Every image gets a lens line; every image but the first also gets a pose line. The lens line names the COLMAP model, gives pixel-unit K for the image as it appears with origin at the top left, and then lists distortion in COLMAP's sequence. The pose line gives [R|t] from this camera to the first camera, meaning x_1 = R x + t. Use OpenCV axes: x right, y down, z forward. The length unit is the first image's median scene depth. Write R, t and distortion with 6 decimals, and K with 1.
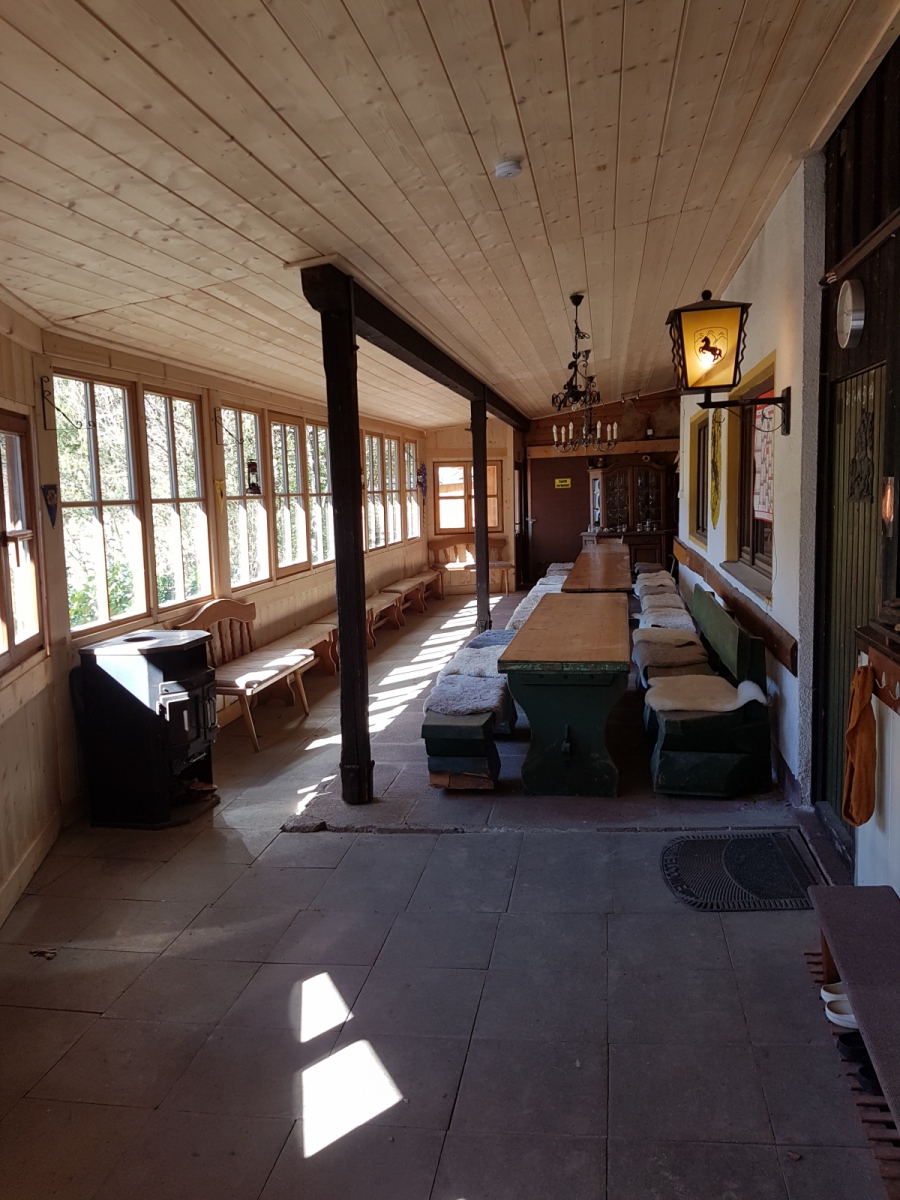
lens RADIAL K [[930.1, 0, 439.3], [0, 930.1, 575.8], [0, 0, 1]] dist [0.295748, -0.606356]
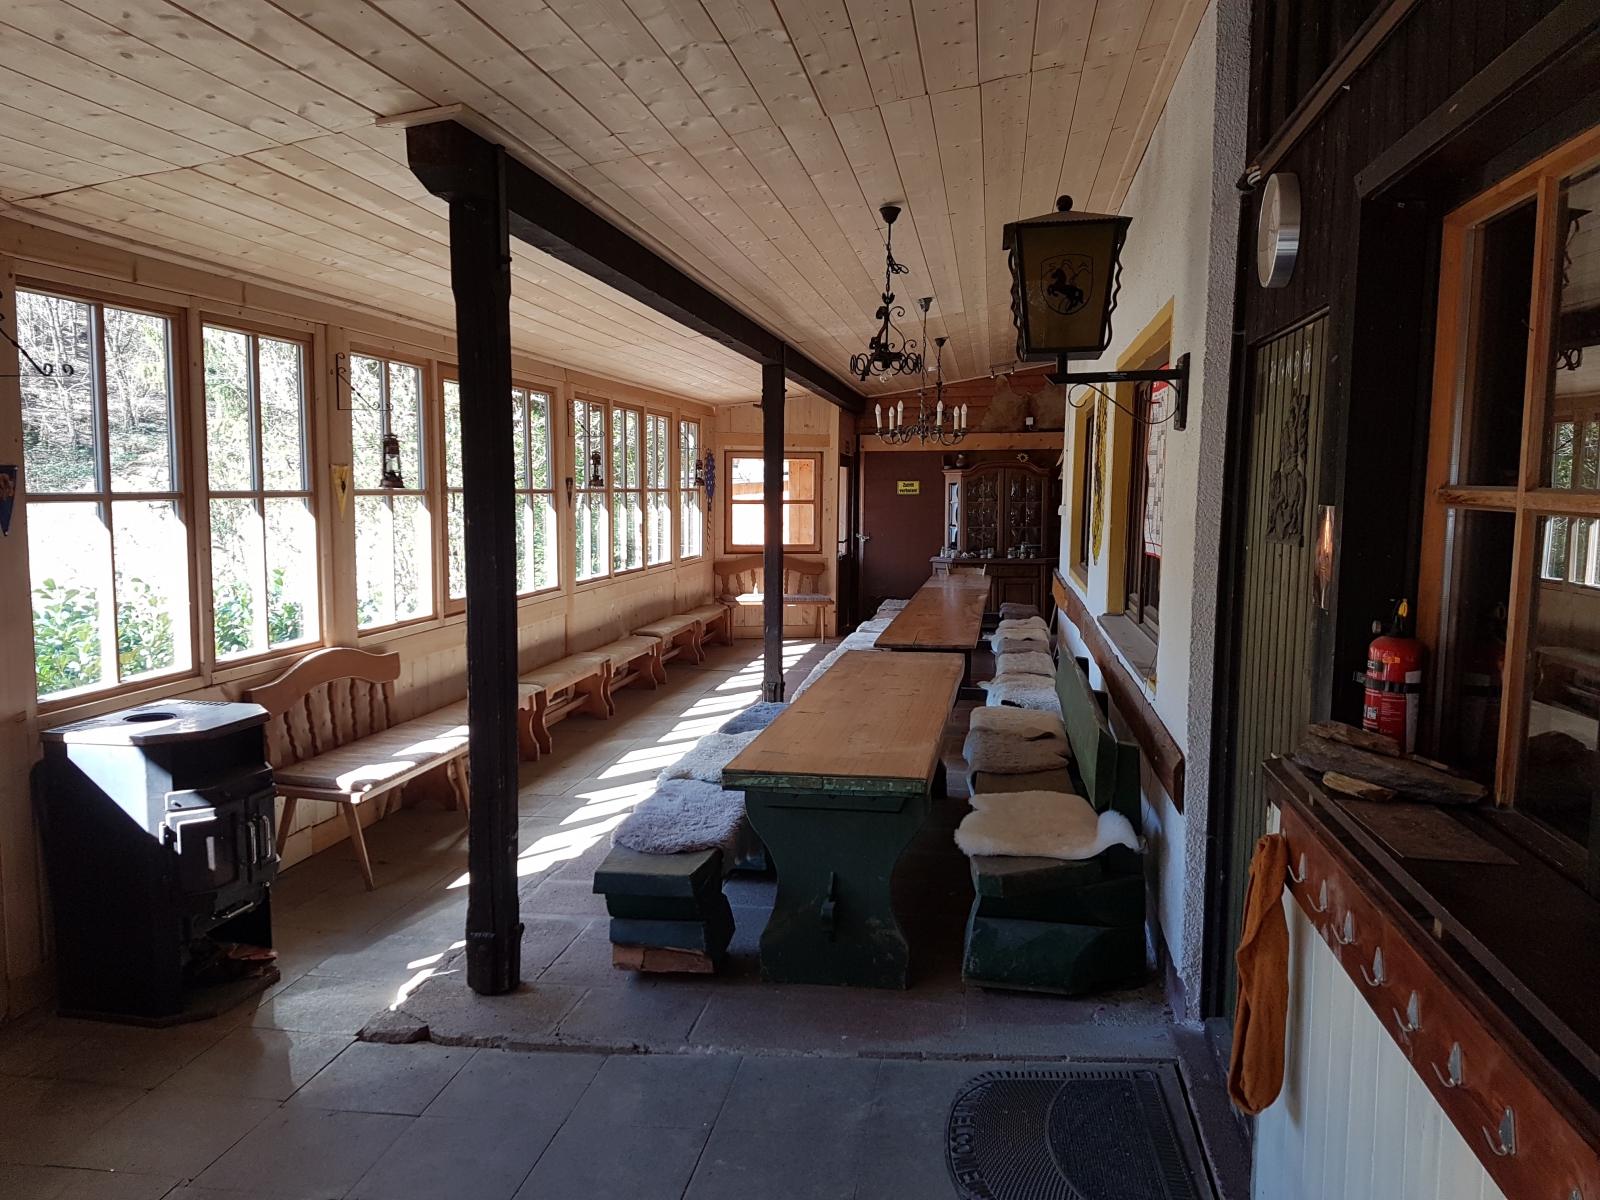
lens RADIAL K [[1240.1, 0, 800.0], [0, 1240.1, 600.0], [0, 0, 1]] dist [0.295748, -0.606356]
pose [[0.999114, 0.033309, 0.025725, 0.085661], [-0.033235, 0.999442, -0.003294, -0.021371], [-0.025821, 0.002437, 0.999664, 0.153668]]
